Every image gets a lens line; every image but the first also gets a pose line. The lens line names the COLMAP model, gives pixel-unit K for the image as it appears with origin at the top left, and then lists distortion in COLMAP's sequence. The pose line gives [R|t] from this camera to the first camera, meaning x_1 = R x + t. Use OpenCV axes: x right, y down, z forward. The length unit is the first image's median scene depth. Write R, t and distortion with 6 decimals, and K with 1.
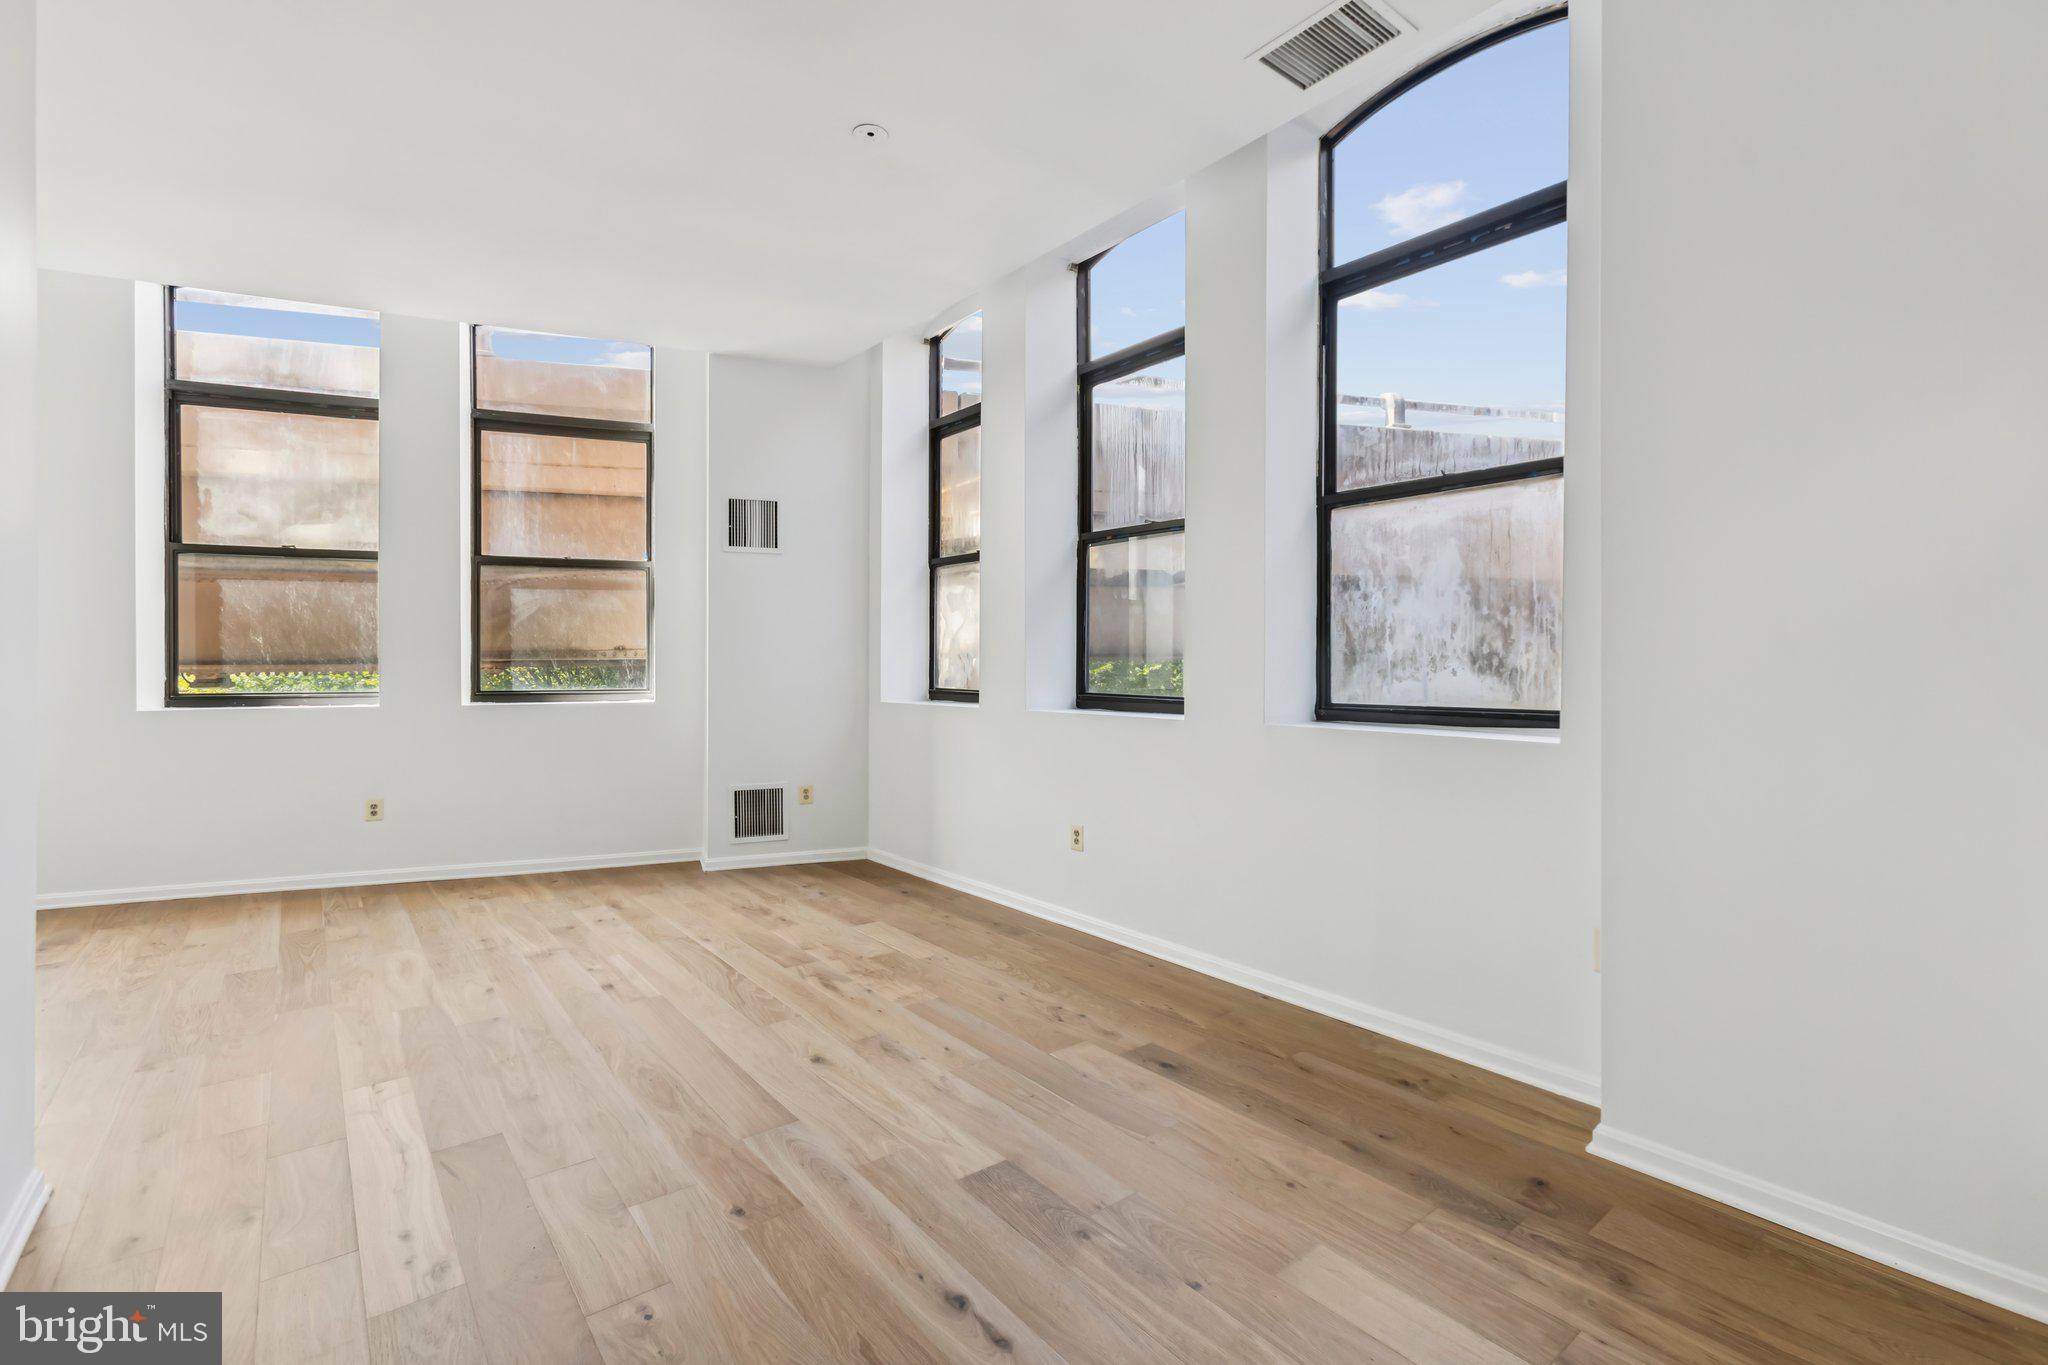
lens RADIAL K [[928.1, 0, 1042.6], [0, 928.1, 674.0], [0, 0, 1]] dist [-0.017276, 0.009945]
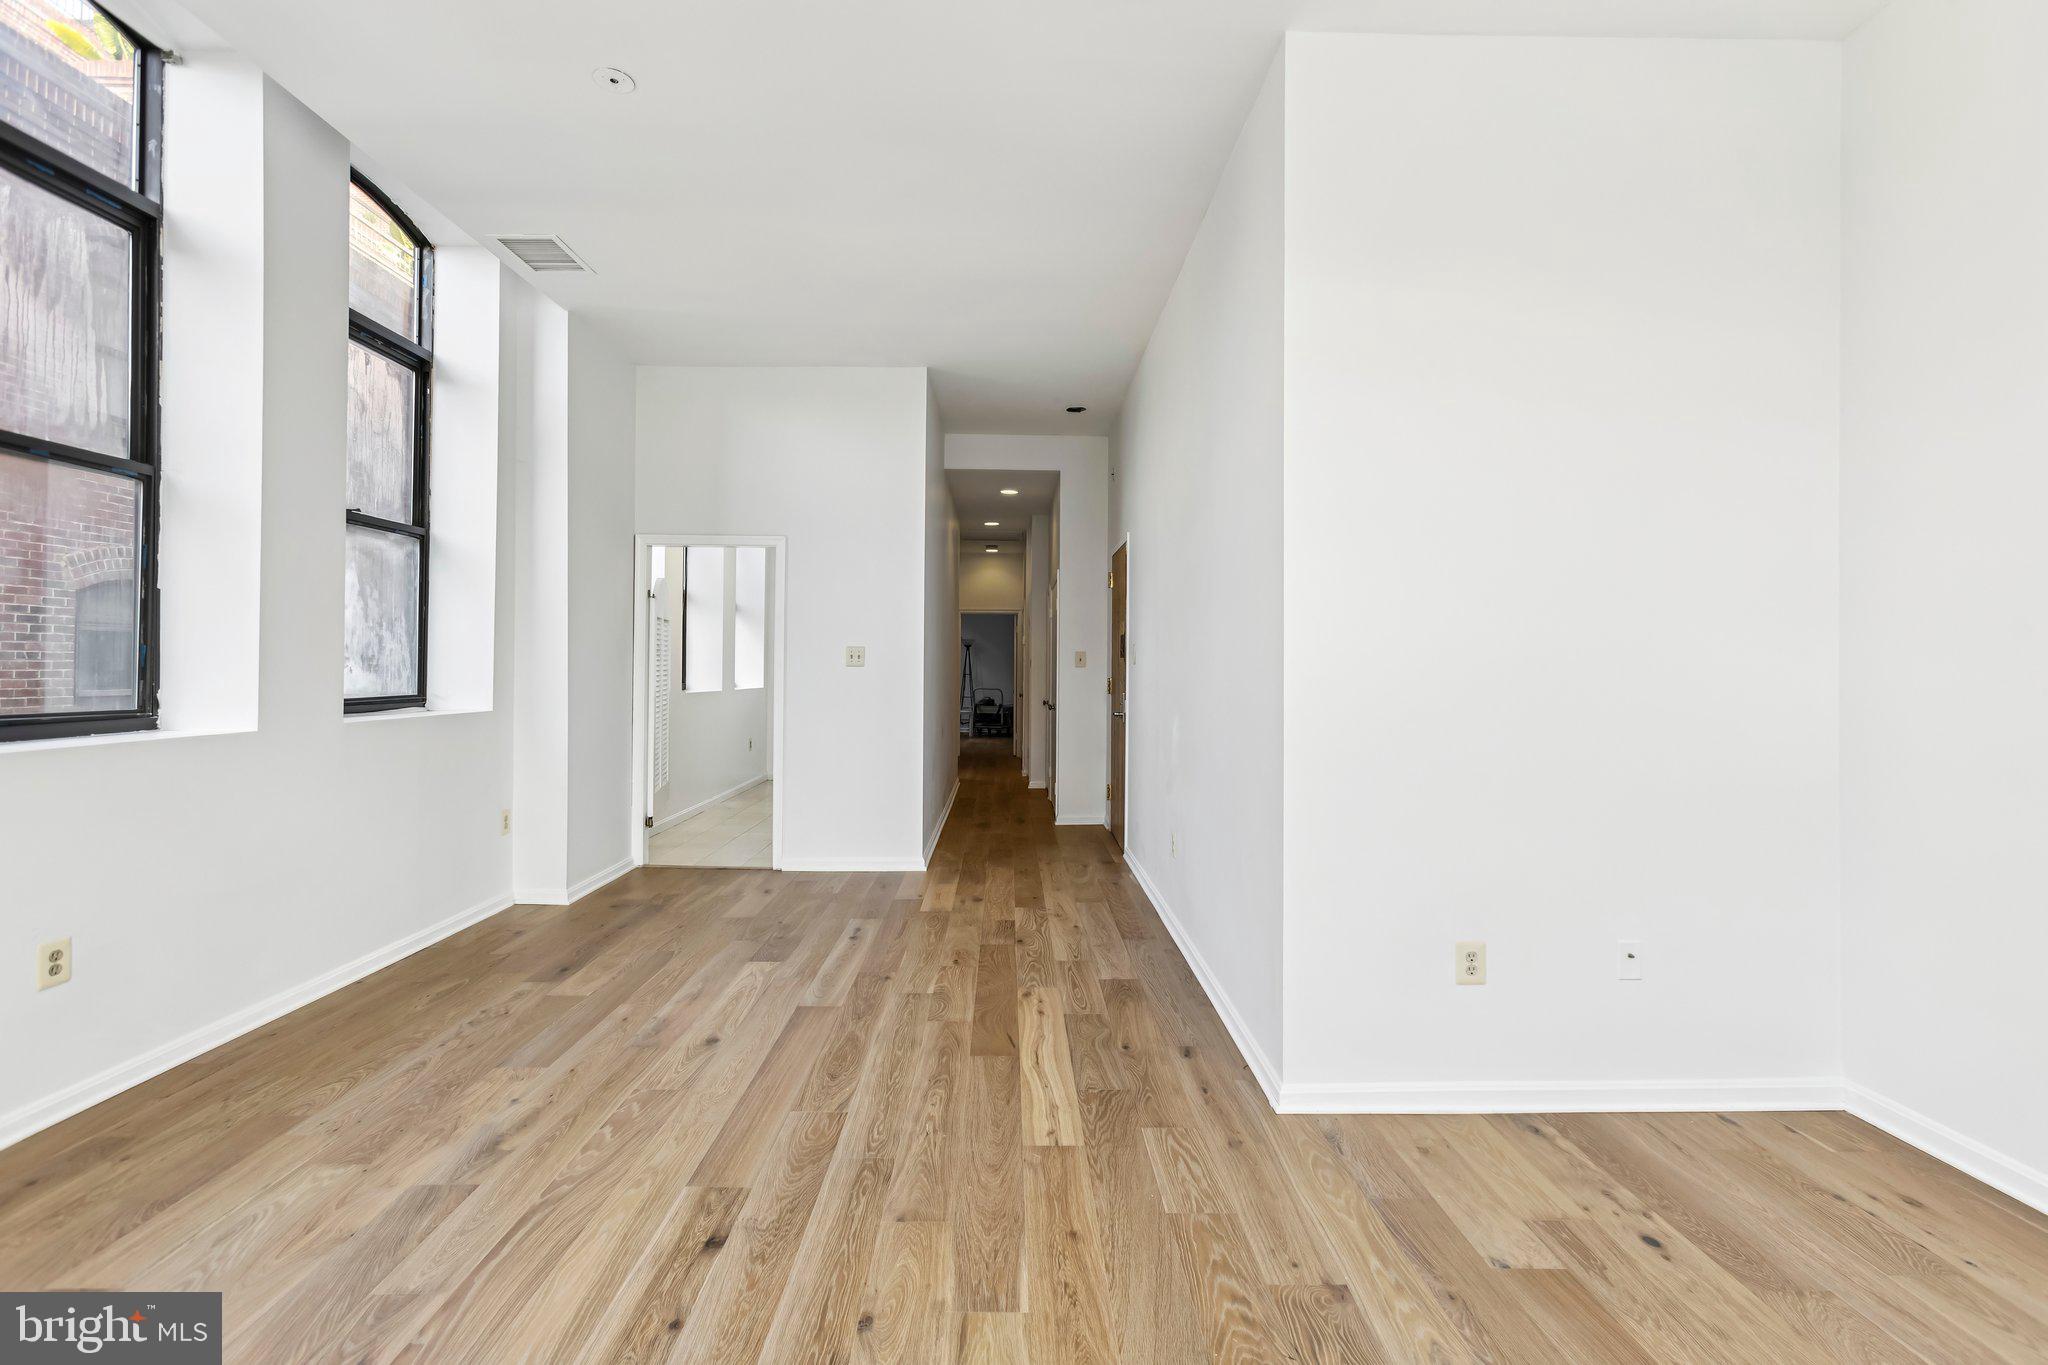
lens RADIAL K [[928.1, 0, 1012.1], [0, 928.1, 666.1], [0, 0, 1]] dist [-0.017276, 0.009945]
pose [[-0.779175, 0.000082, 0.626807, -0.666681], [0.004756, 0.999972, 0.005782, -0.006832], [-0.626789, 0.007486, -0.779153, 0.914945]]
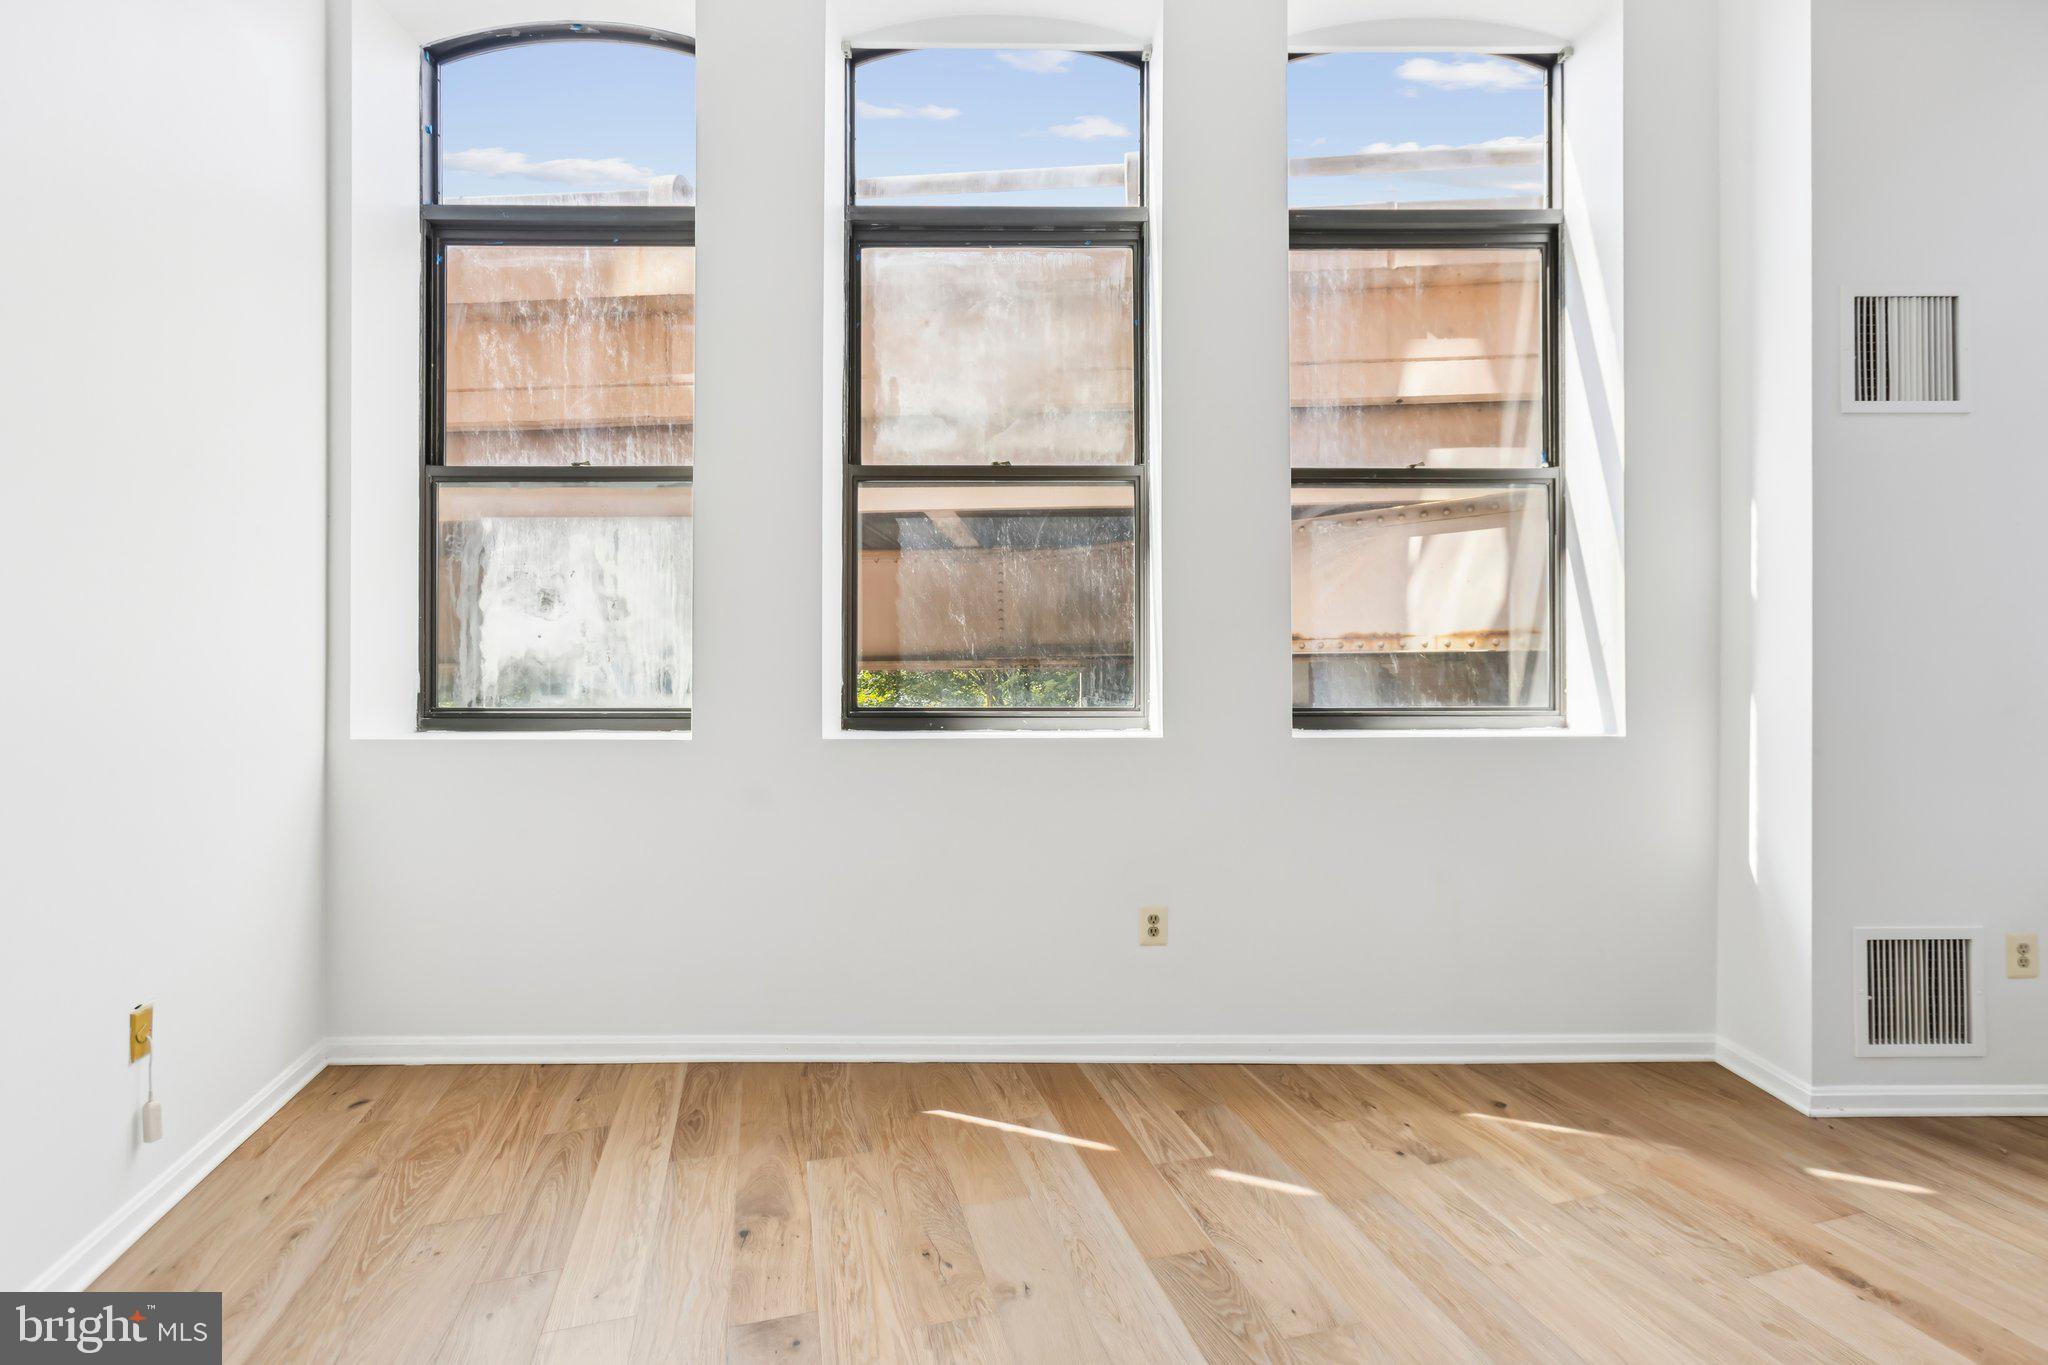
lens RADIAL K [[928.1, 0, 1026.1], [0, 928.1, 666.0], [0, 0, 1]] dist [-0.017276, 0.009945]
pose [[0.921814, -0.000232, -0.387632, -0.584346], [-0.003903, 0.999944, -0.009878, -0.001218], [0.387612, 0.010619, 0.921761, 0.463175]]
